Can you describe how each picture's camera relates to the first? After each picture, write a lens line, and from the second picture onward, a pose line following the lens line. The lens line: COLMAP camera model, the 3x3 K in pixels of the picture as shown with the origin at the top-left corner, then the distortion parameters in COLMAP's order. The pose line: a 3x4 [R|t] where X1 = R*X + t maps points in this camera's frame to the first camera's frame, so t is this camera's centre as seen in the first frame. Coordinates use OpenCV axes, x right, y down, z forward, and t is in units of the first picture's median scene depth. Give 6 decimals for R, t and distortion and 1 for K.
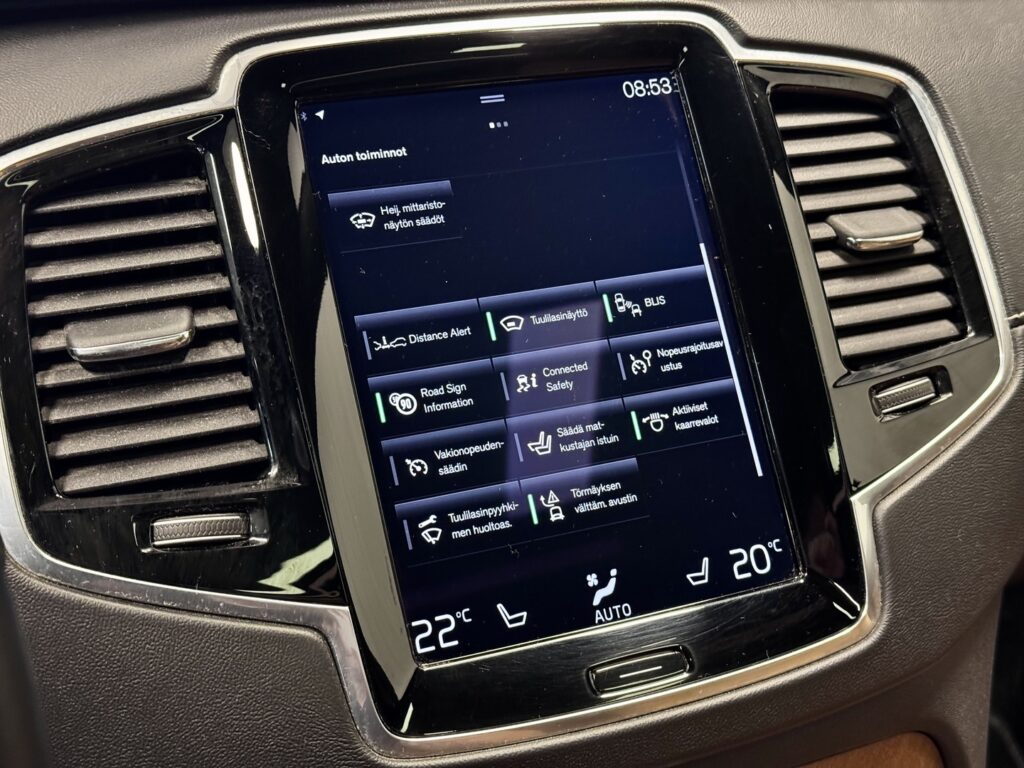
lens RADIAL K [[1431.2, 0, 508.3], [0, 1431.2, 382.9], [0, 0, 1]] dist [0.128300, 0.000000]
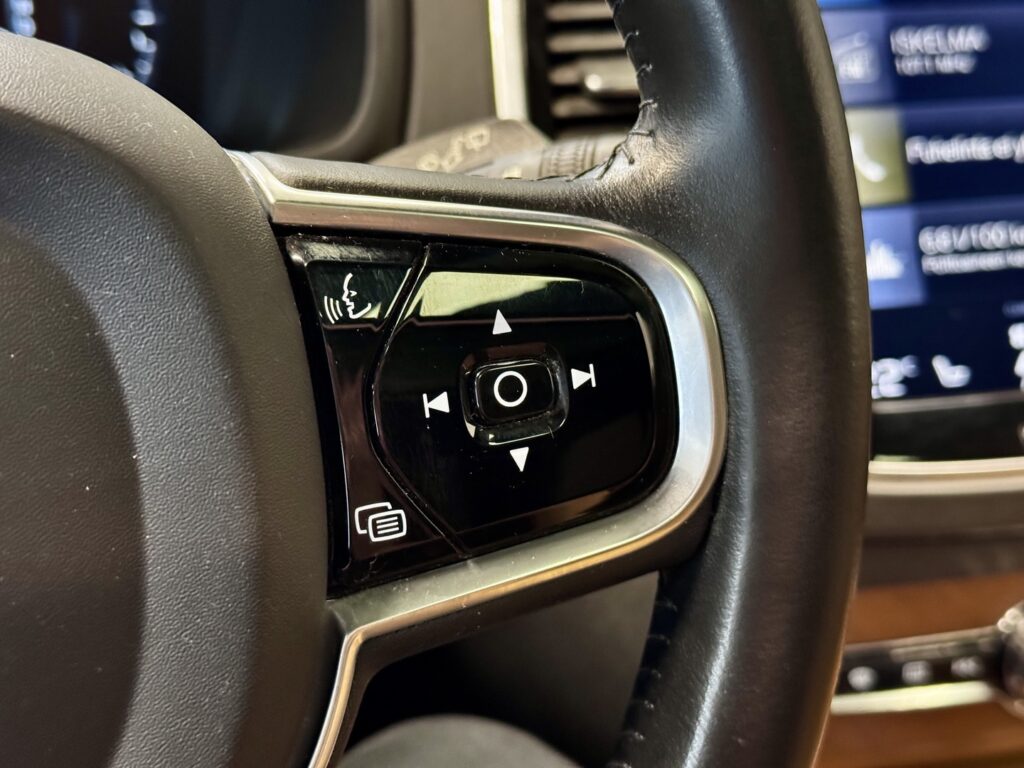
lens RADIAL K [[1431.2, 0, 514.1], [0, 1431.2, 387.1], [0, 0, 1]] dist [0.128300, 0.000000]
pose [[0.994156, 0.093518, -0.053931, -0.258791], [-0.089569, 0.993410, 0.071506, 0.123959], [0.060262, -0.066257, 0.995981, -0.093767]]
